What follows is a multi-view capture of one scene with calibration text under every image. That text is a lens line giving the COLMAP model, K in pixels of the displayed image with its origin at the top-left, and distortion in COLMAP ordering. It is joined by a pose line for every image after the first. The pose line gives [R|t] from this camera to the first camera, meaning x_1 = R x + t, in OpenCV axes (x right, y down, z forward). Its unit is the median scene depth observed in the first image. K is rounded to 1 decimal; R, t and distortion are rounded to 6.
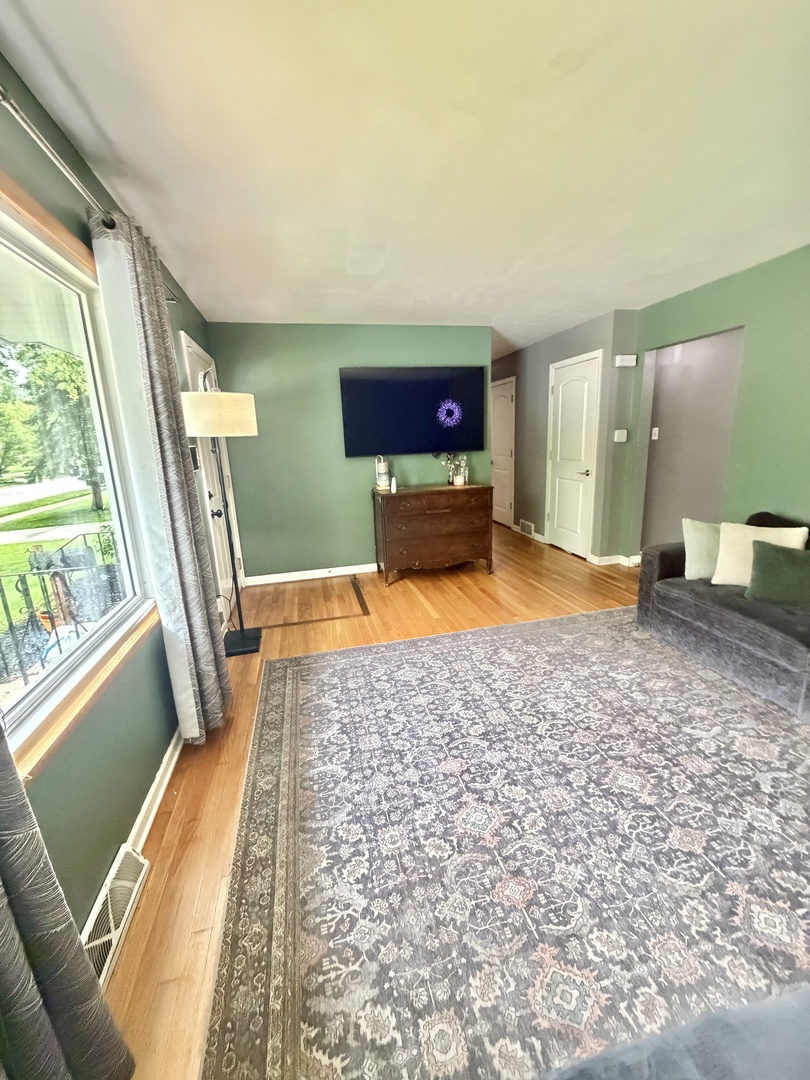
lens RADIAL K [[428.6, 0, 401.6], [0, 428.6, 538.9], [0, 0, 1]] dist [-0.006865, 0.000533]
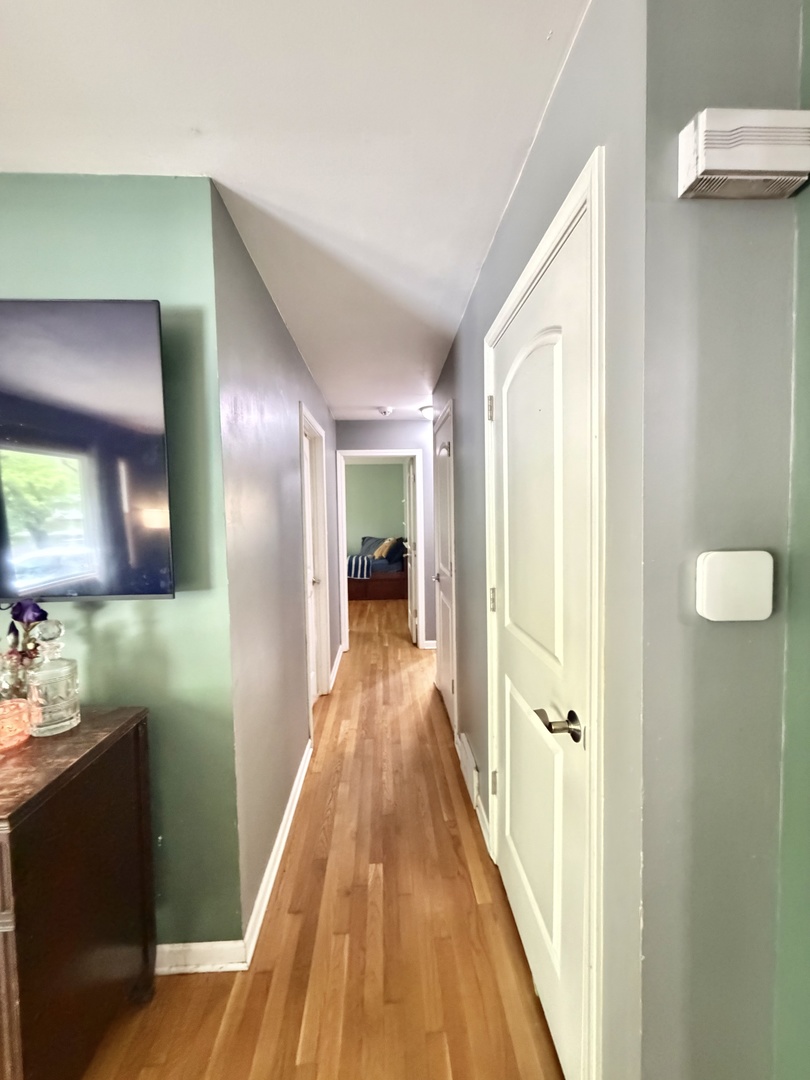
lens RADIAL K [[428.6, 0, 406.0], [0, 428.6, 534.7], [0, 0, 1]] dist [-0.006865, 0.000533]
pose [[0.982977, 0.036342, -0.180099, 0.406131], [-0.065674, 0.984980, -0.159689, -0.222782], [0.171590, 0.168798, 0.970600, 0.793464]]
